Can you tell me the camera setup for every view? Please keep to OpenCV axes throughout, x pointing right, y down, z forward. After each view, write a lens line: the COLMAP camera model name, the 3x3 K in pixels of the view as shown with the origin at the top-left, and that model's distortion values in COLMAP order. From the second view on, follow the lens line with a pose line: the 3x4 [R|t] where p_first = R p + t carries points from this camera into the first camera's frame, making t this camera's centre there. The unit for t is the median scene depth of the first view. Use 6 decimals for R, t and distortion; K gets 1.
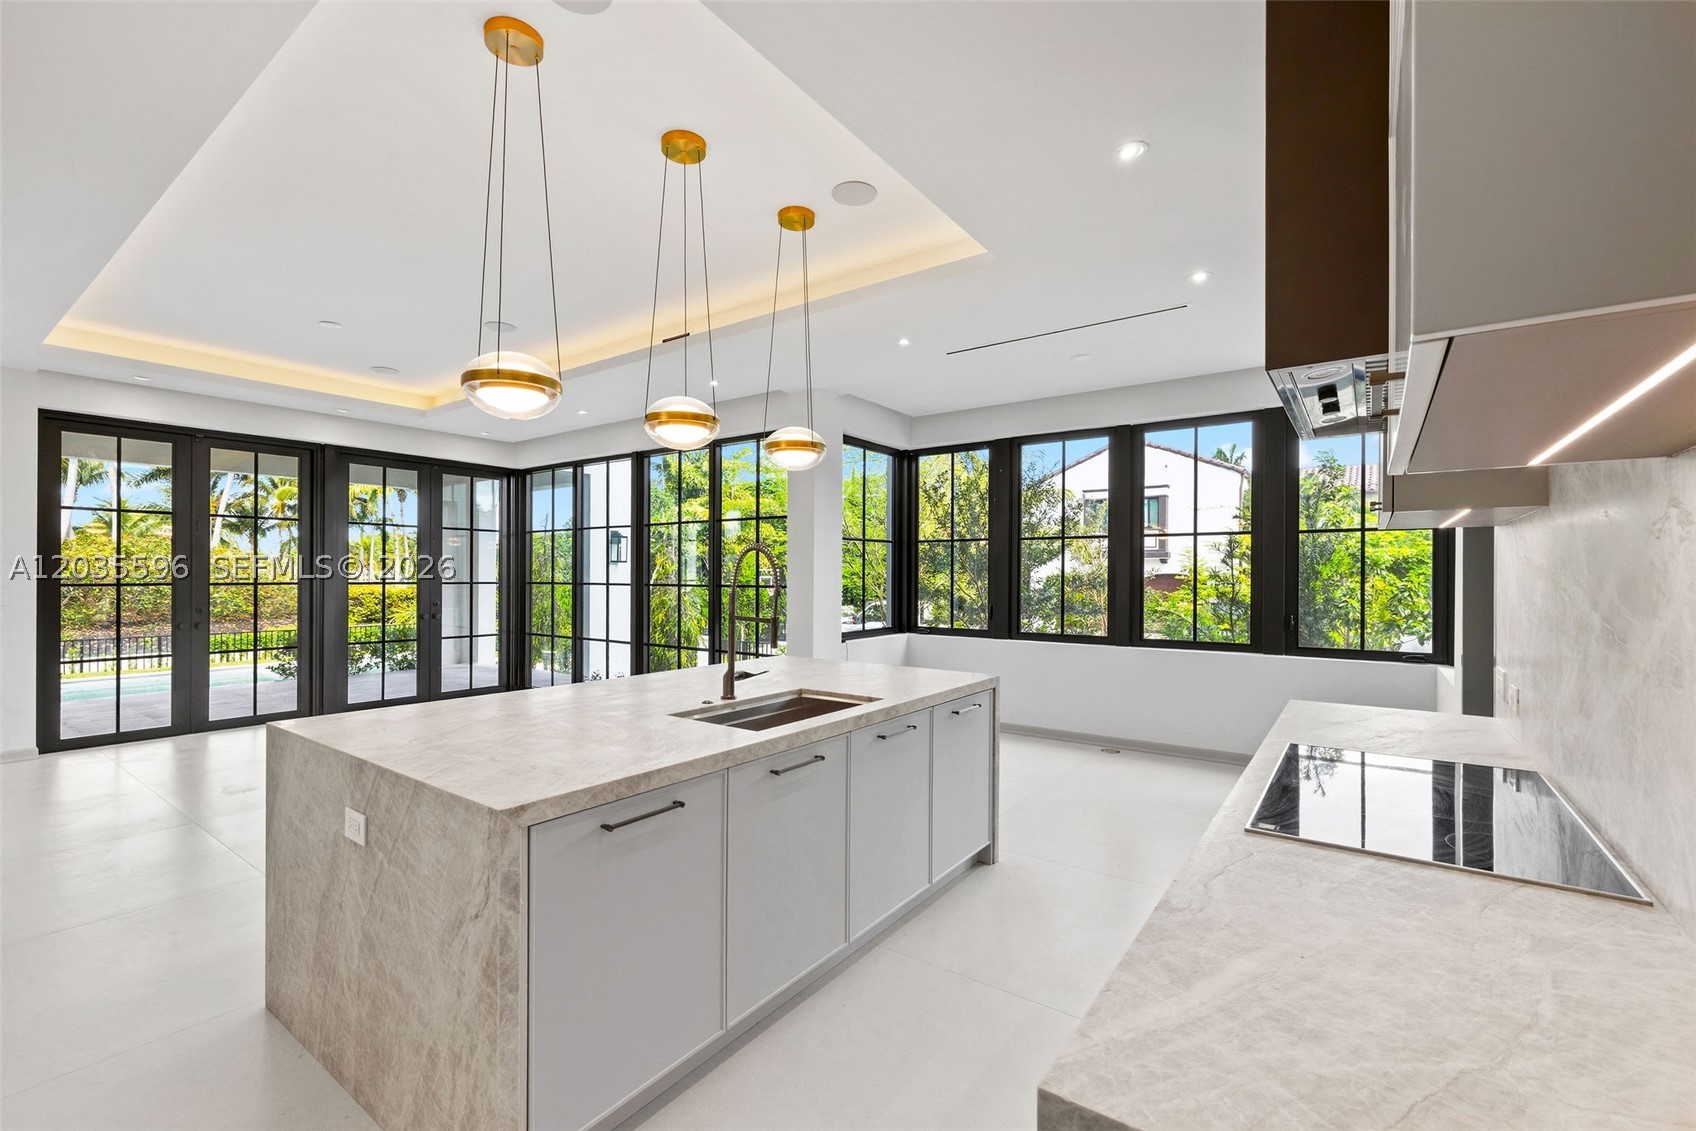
lens RADIAL K [[722.1, 0, 835.5], [0, 722.1, 582.8], [0, 0, 1]] dist [-0.001559, -0.000323]
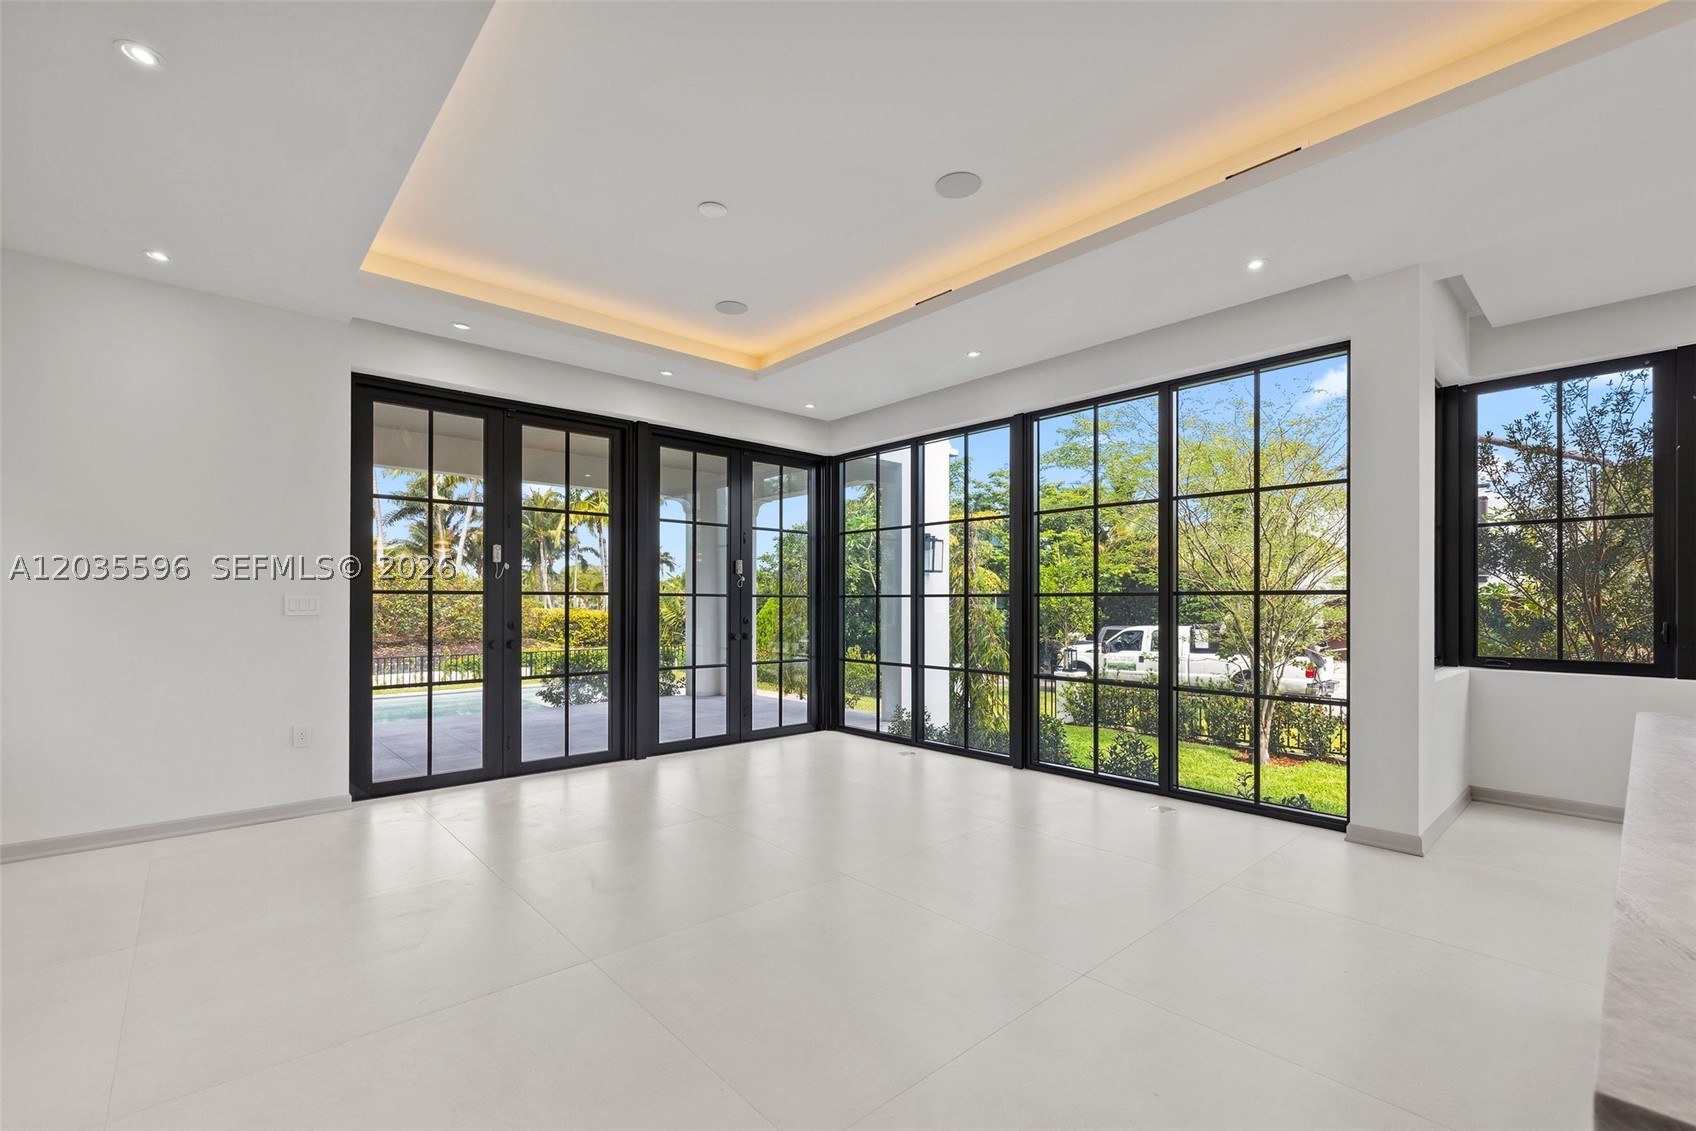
lens RADIAL K [[755.8, 0, 858.5], [0, 755.8, 608.7], [0, 0, 1]] dist [-0.000115, -0.001199]
pose [[0.977445, -0.000182, -0.211191, -0.317346], [0.000391, 0.999999, 0.000949, 0.018367], [0.211191, -0.001010, 0.977444, 0.249414]]
